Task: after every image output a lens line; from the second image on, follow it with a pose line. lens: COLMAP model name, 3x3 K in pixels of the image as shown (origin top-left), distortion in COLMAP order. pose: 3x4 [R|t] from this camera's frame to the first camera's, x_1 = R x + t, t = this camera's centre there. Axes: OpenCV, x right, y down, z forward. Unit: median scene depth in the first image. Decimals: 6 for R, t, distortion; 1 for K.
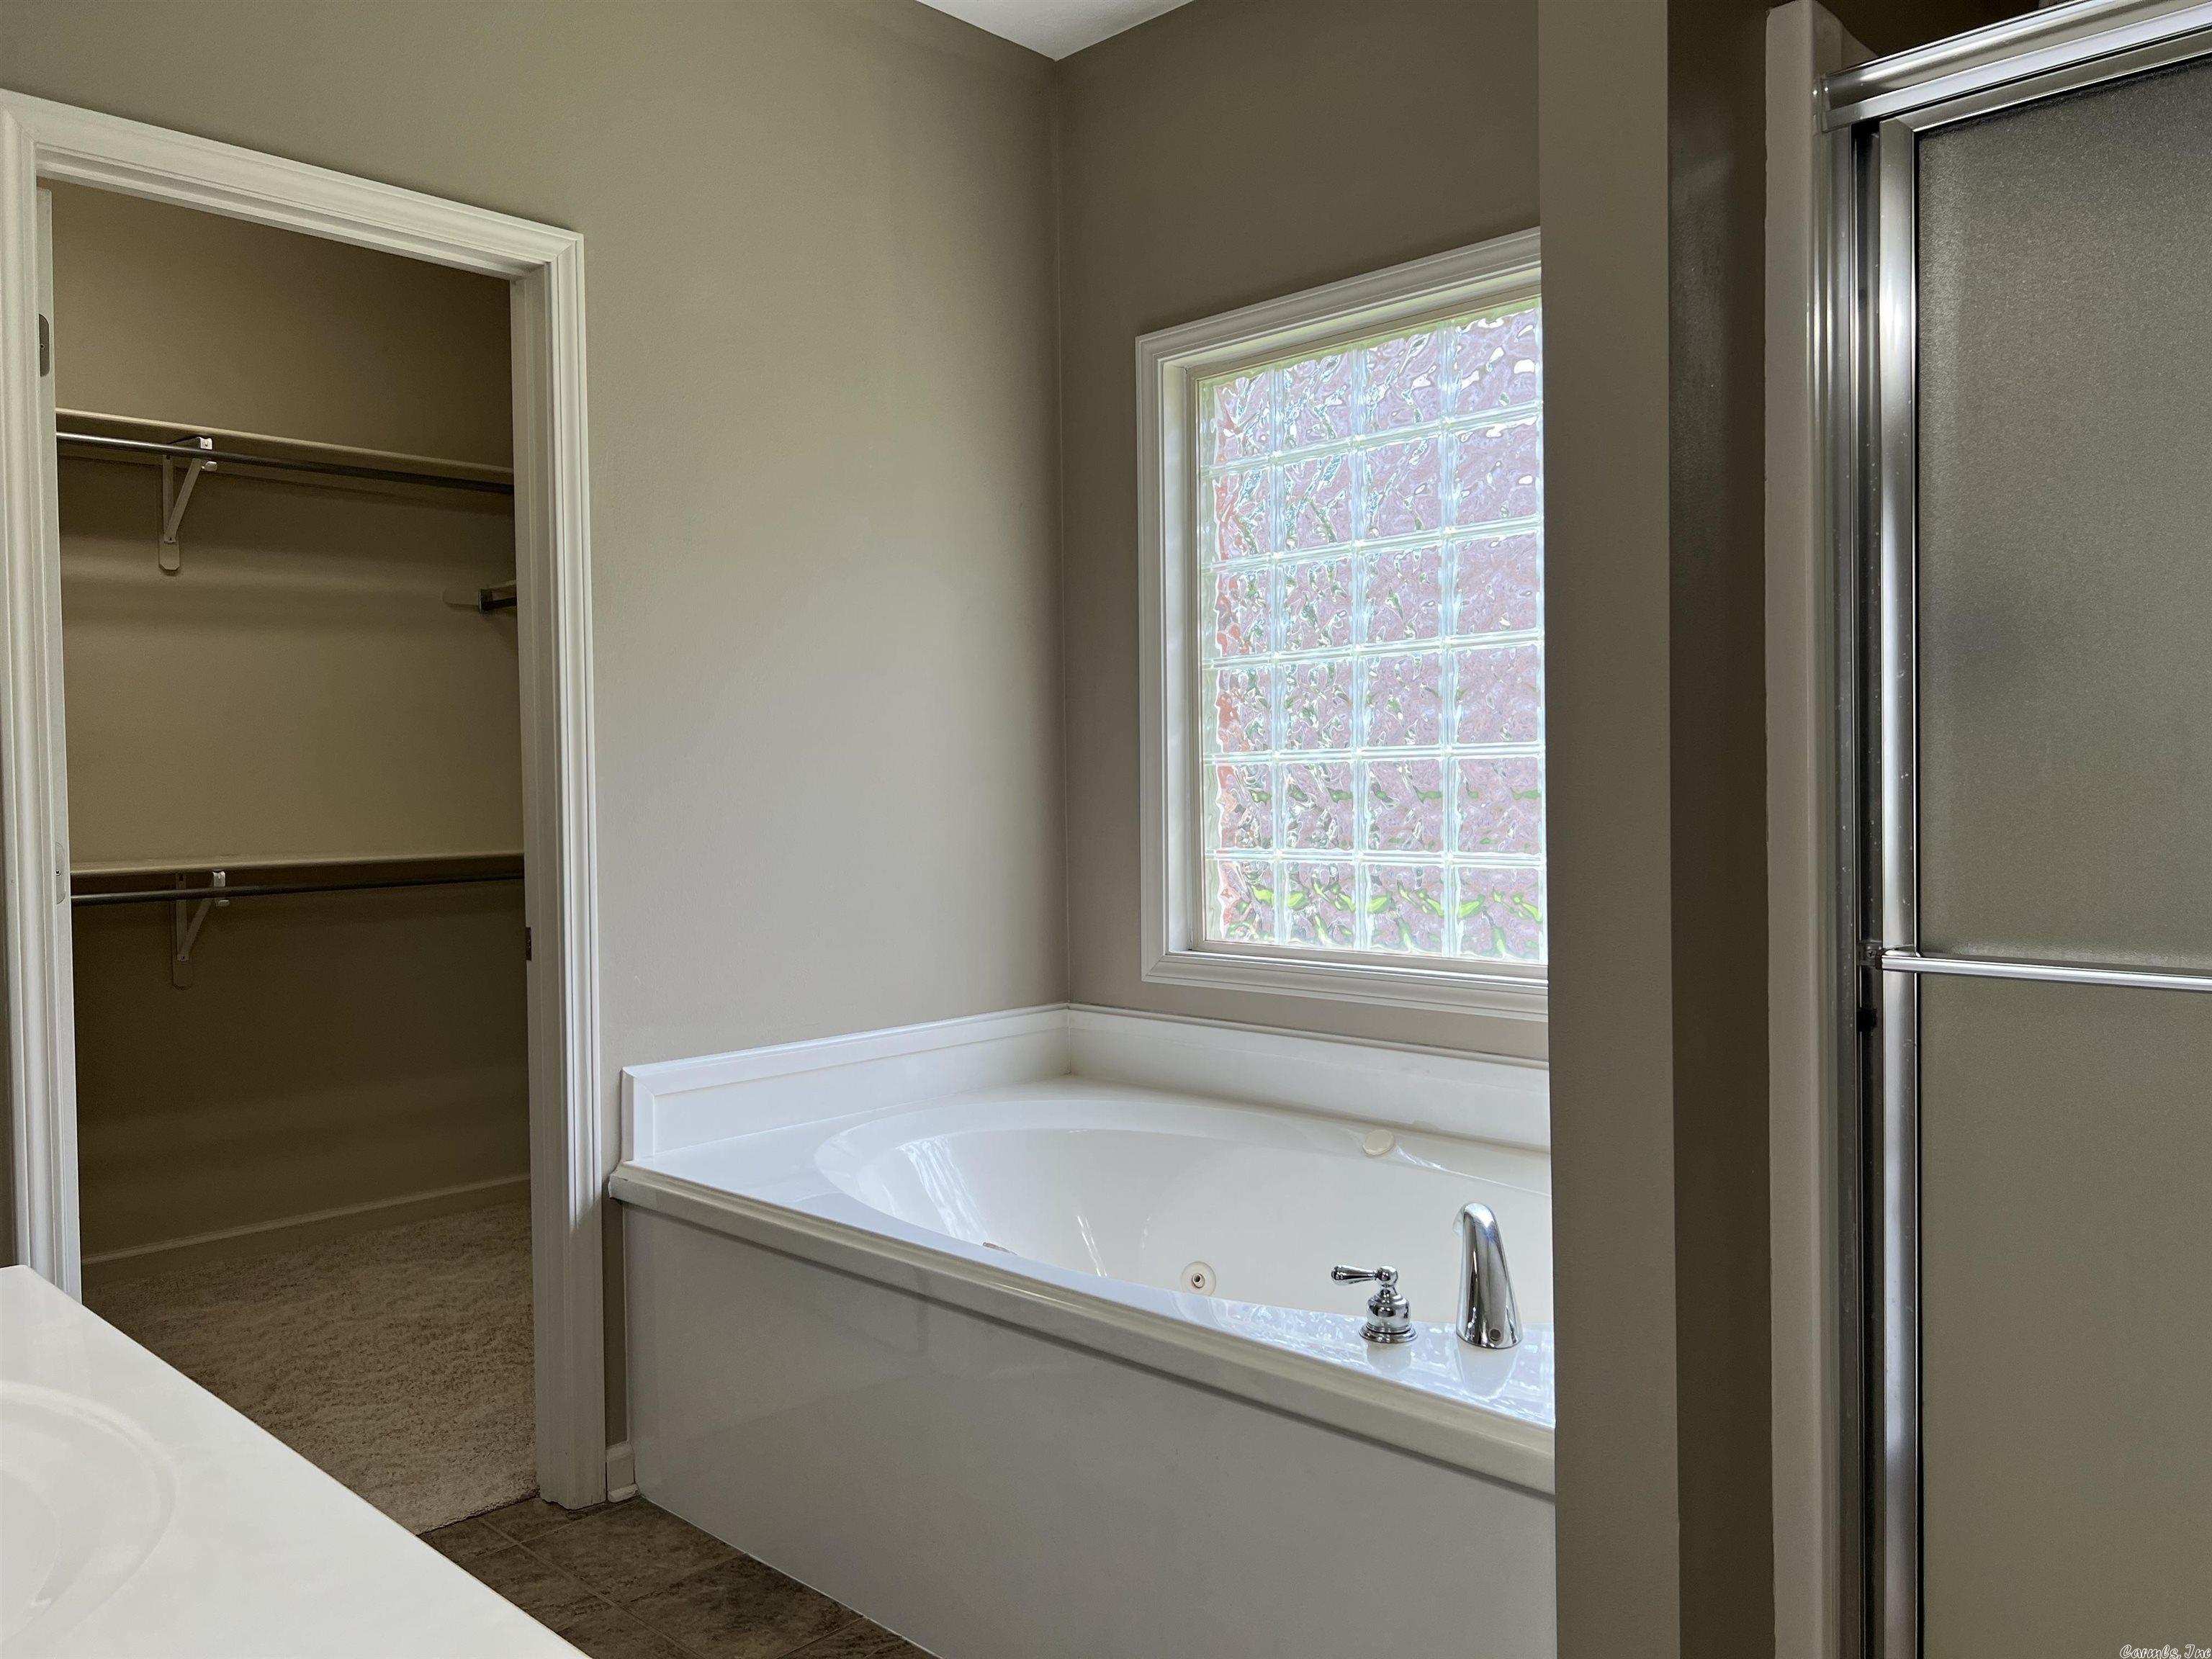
lens RADIAL K [[1663.0, 0, 1098.8], [0, 1663.0, 837.2], [0, 0, 1]] dist [0.067661, -0.071312]
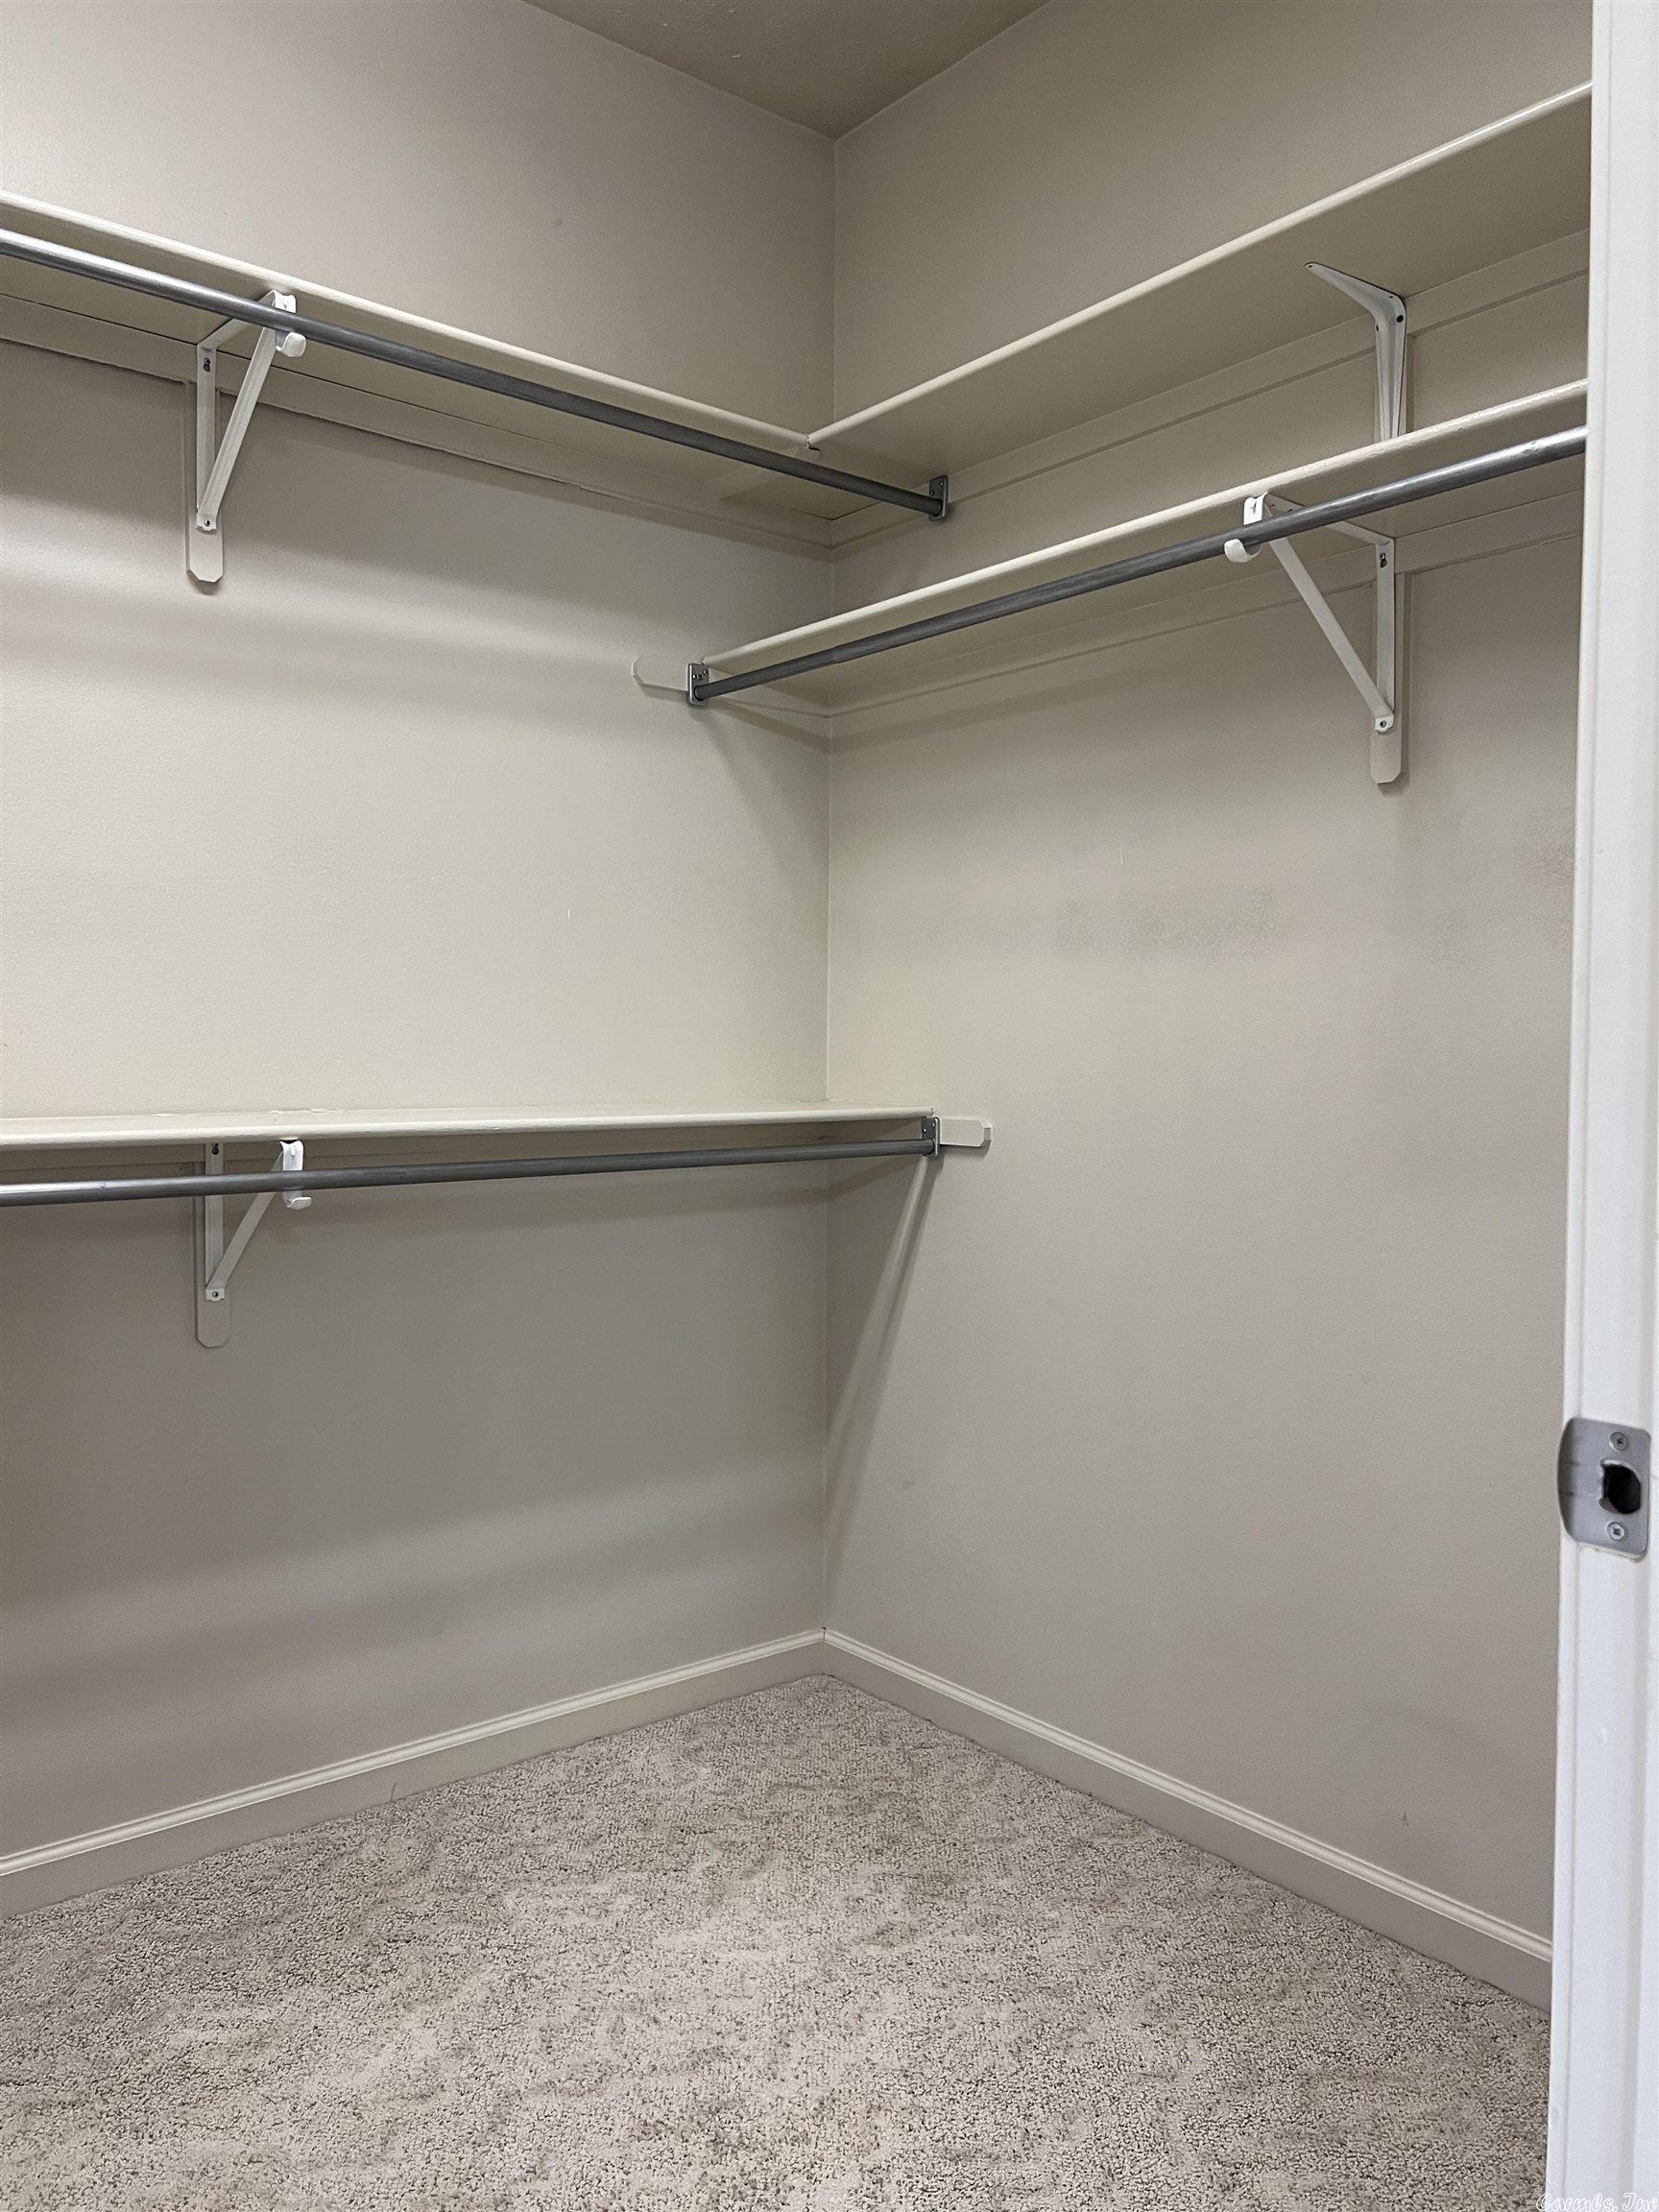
lens RADIAL K [[1663.0, 0, 799.6], [0, 1663.0, 1117.0], [0, 0, 1]] dist [0.067661, -0.071312]
pose [[0.992532, 0.019846, -0.120359, -0.301609], [-0.019069, 0.999789, 0.007604, 0.005657], [0.120485, -0.005252, 0.992701, 0.500521]]
